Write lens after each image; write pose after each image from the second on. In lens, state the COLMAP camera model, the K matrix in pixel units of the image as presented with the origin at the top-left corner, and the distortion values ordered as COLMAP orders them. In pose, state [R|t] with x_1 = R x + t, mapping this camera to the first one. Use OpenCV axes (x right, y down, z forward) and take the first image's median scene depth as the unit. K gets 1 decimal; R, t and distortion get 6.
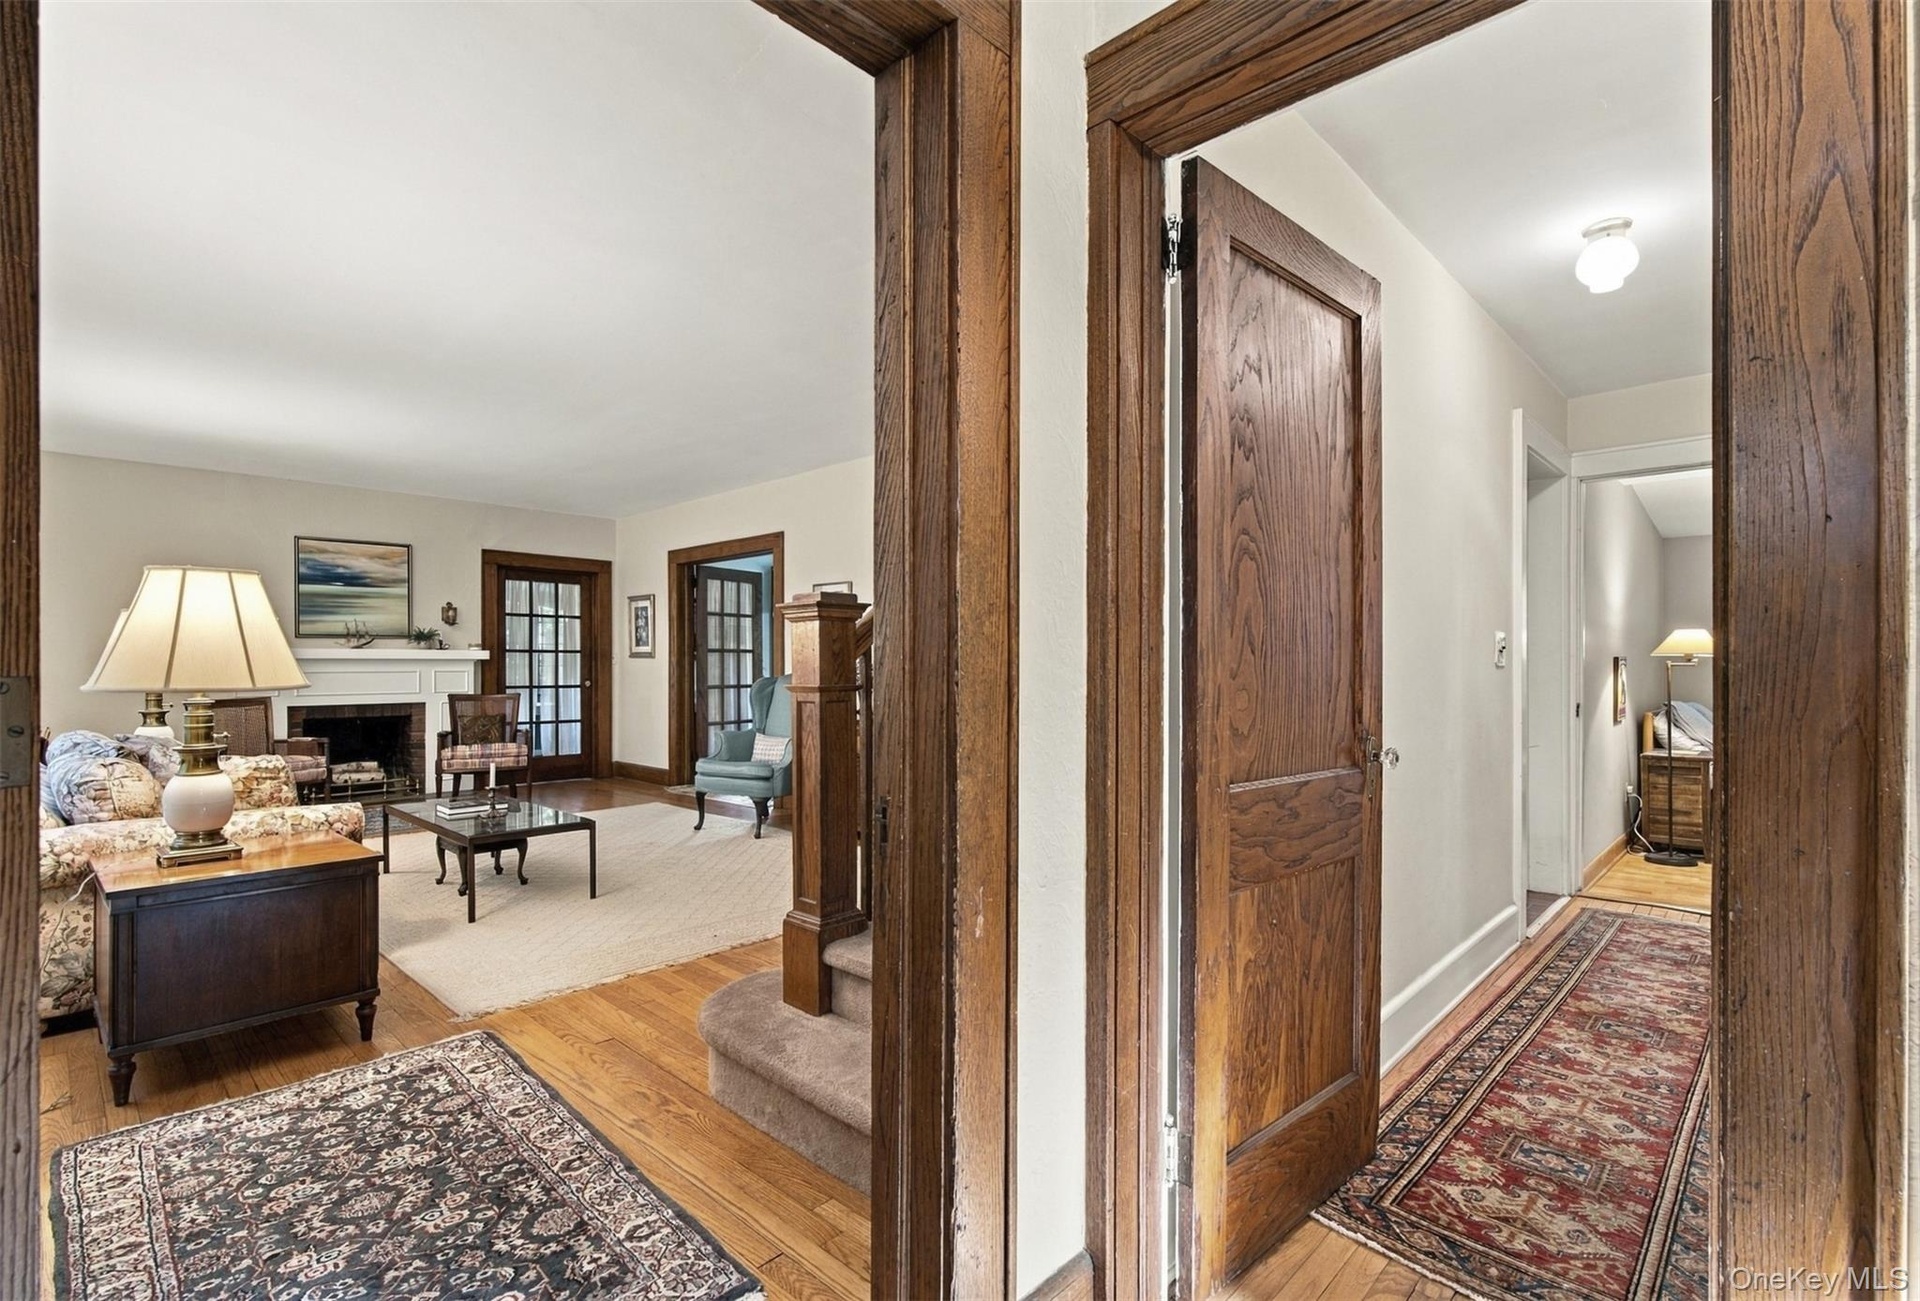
lens RADIAL K [[890.7, 0, 959.2], [0, 890.7, 656.3], [0, 0, 1]] dist [-0.000010, 0.000001]
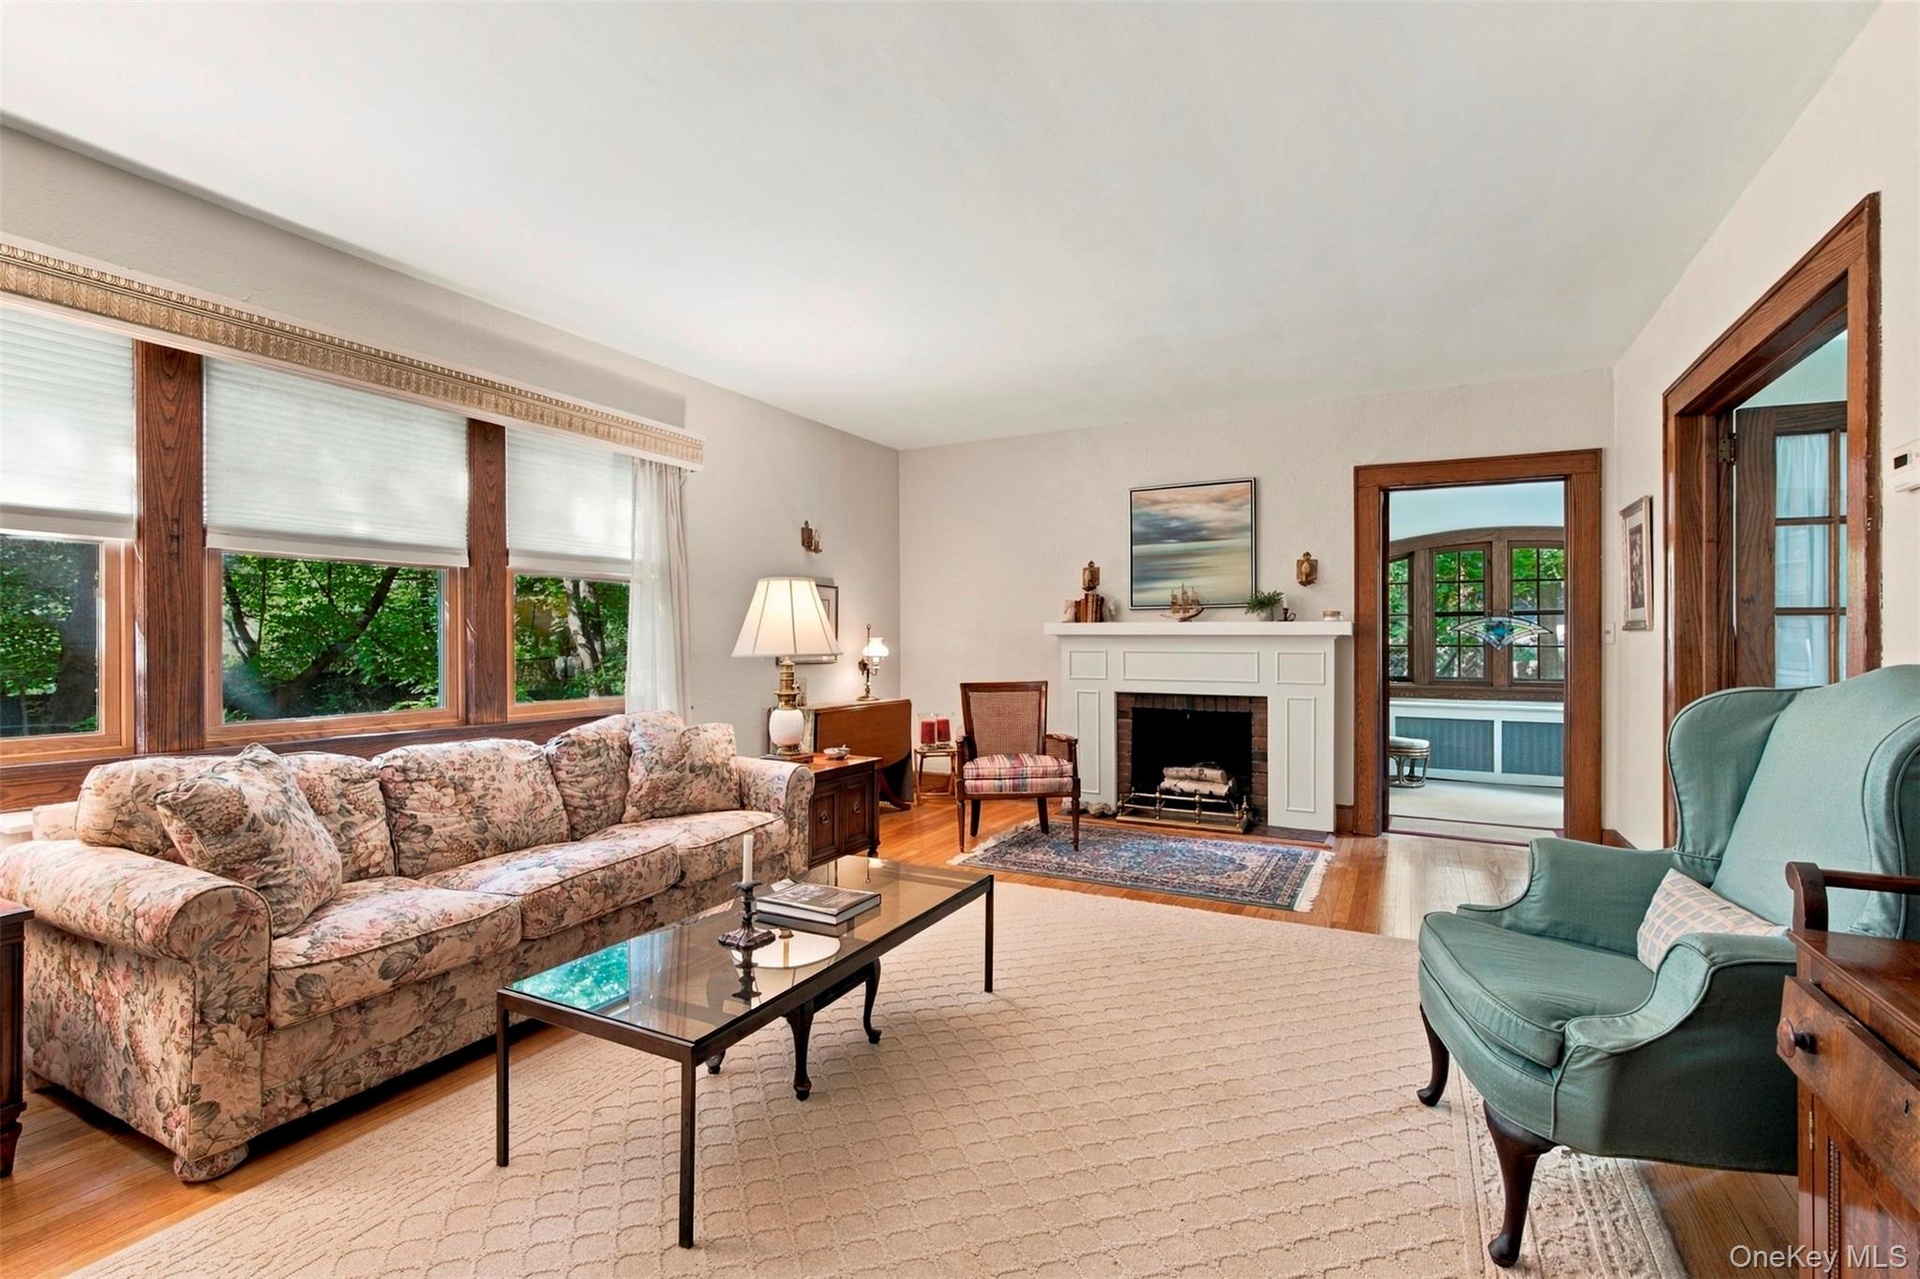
lens RADIAL K [[867.3, 0, 957.6], [0, 867.3, 641.5], [0, 0, 1]] dist [0.000390, -0.000193]
pose [[0.283742, 0.002604, -0.958897, -0.008485], [0.004021, 0.999984, 0.003905, 0.004487], [0.958892, -0.004964, 0.283727, 0.582939]]
